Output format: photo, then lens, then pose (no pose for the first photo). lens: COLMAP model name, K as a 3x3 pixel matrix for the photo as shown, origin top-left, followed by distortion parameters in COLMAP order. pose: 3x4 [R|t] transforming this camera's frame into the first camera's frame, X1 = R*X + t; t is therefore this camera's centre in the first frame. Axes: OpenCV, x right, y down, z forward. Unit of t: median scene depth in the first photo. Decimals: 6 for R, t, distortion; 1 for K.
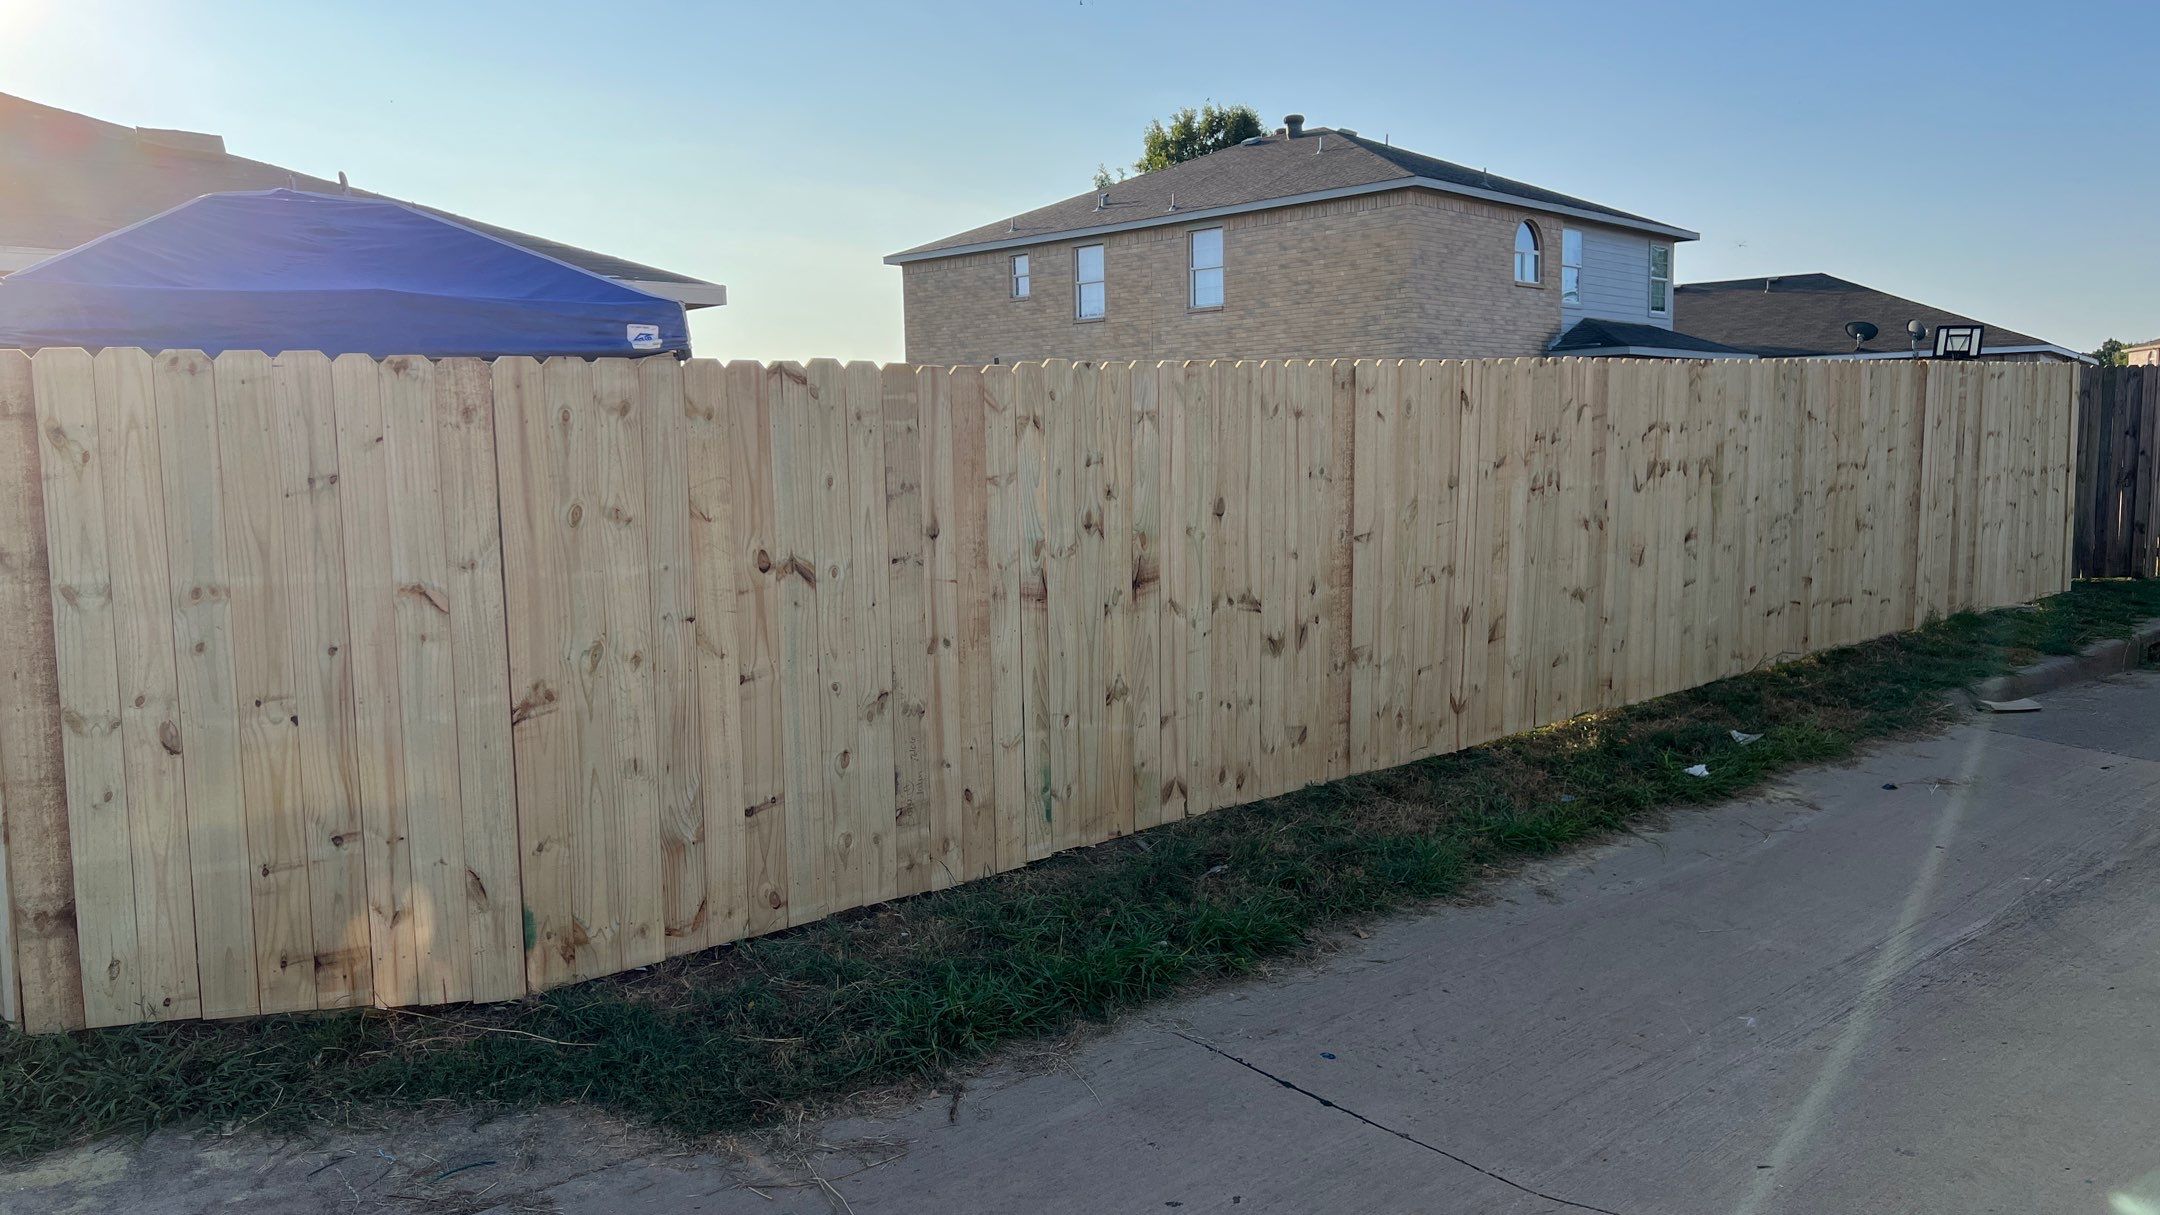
lens RADIAL K [[1579.5, 0, 1080.0], [0, 1579.5, 607.5], [0, 0, 1]] dist [0.081798, -0.068280]
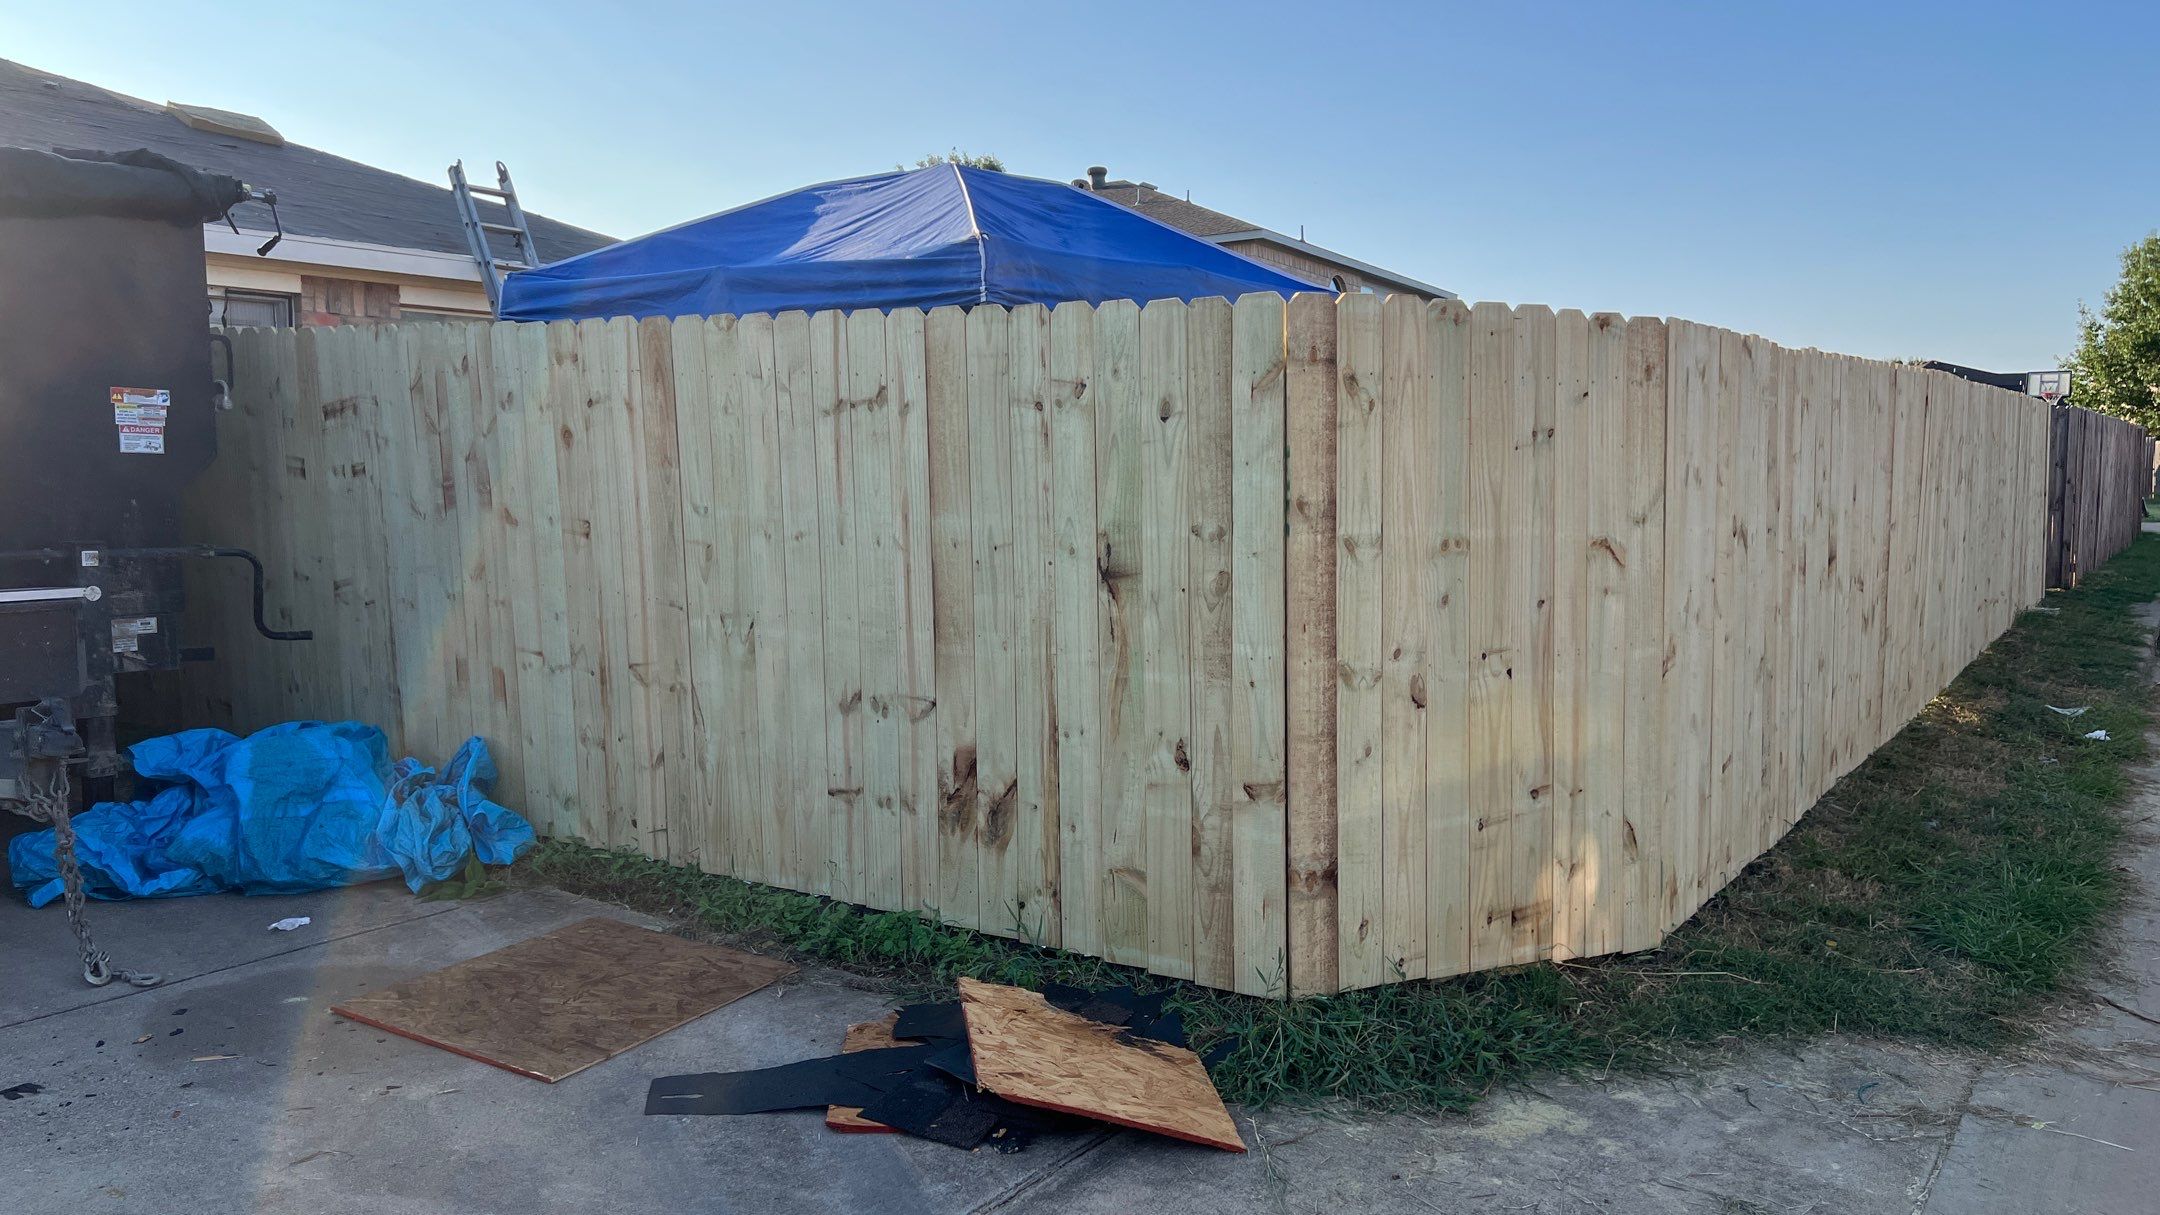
lens RADIAL K [[1579.5, 0, 1080.0], [0, 1579.5, 607.5], [0, 0, 1]] dist [0.081798, -0.068280]
pose [[0.969517, -0.009811, 0.244827, -0.998029], [0.017262, 0.999450, -0.028309, 0.053126], [-0.244415, 0.031672, 0.969153, 0.102193]]
